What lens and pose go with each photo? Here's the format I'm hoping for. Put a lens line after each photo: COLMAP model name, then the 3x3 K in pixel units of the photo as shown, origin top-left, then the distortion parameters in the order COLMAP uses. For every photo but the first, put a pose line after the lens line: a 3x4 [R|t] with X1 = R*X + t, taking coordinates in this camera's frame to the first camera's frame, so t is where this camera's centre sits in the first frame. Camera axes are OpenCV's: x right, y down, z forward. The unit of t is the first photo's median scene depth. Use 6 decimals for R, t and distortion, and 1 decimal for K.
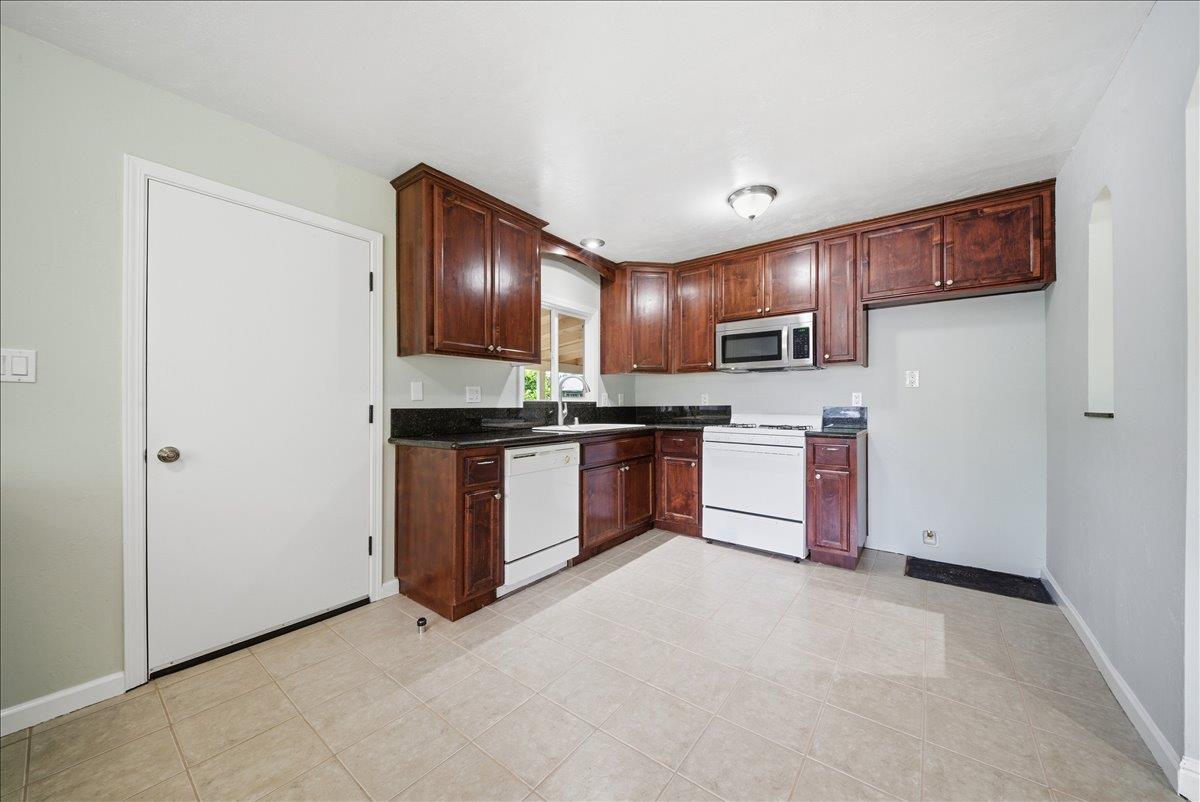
lens RADIAL K [[421.6, 0, 606.6], [0, 421.6, 401.6], [0, 0, 1]] dist [0.012400, -0.009108]
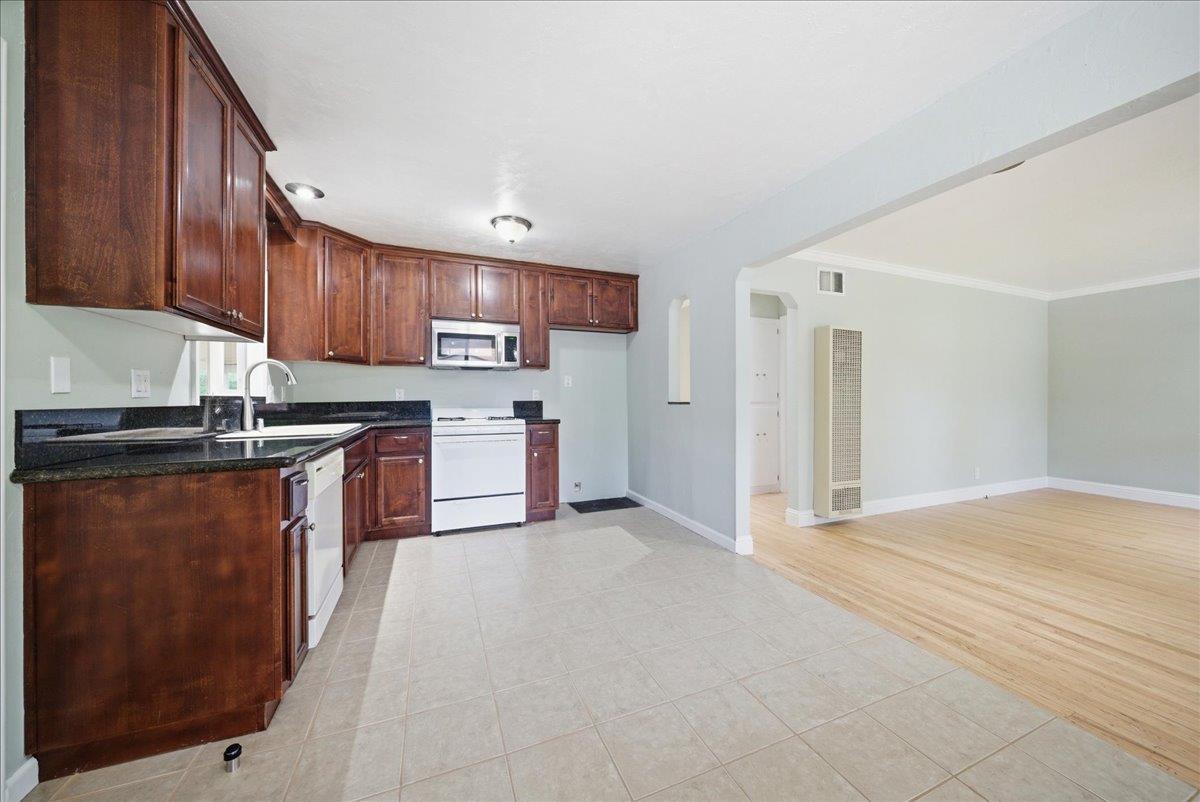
lens RADIAL K [[422.6, 0, 609.4], [0, 422.6, 398.7], [0, 0, 1]] dist [0.011790, -0.009368]
pose [[0.498768, -0.003078, 0.866730, -0.502710], [0.000539, 0.999995, 0.003241, 0.001953], [-0.866736, -0.001150, 0.498767, 0.157661]]
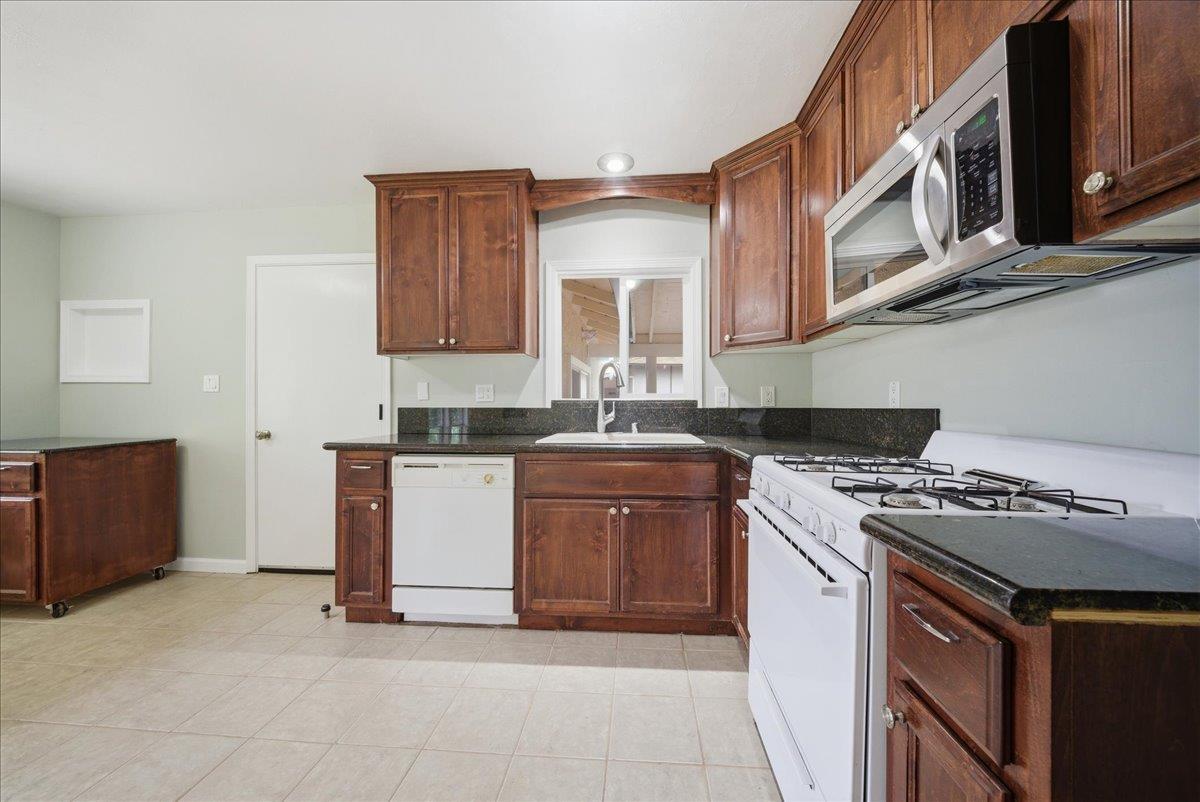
lens RADIAL K [[422.6, 0, 609.4], [0, 422.6, 398.7], [0, 0, 1]] dist [0.011790, -0.009368]
pose [[0.541490, -0.003828, -0.840699, 0.615702], [0.004345, 0.999989, -0.001754, -0.001891], [0.840696, -0.002703, 0.541500, 0.737687]]
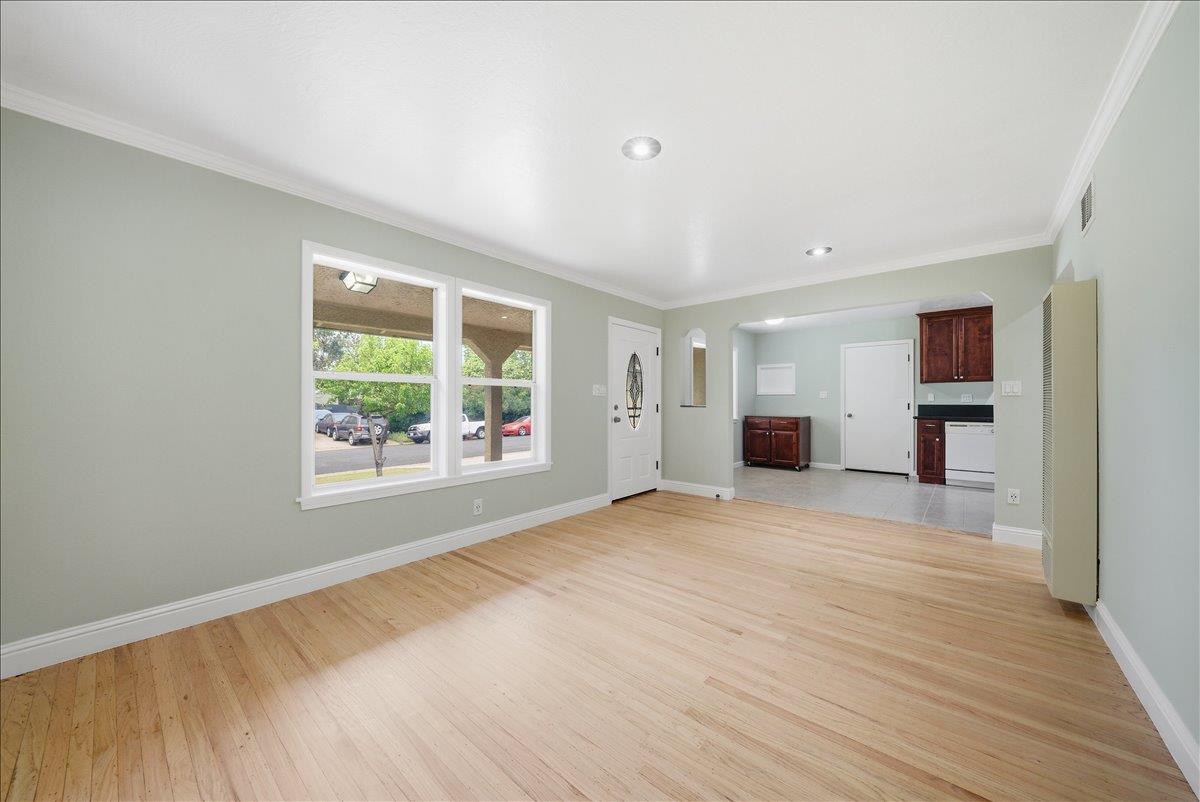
lens RADIAL K [[422.6, 0, 609.4], [0, 422.6, 398.7], [0, 0, 1]] dist [0.011790, -0.009368]
pose [[-0.049686, -0.010174, -0.998713, 1.863107], [0.001847, 0.999945, -0.010279, 0.003428], [0.998763, -0.002356, -0.049665, -0.647570]]
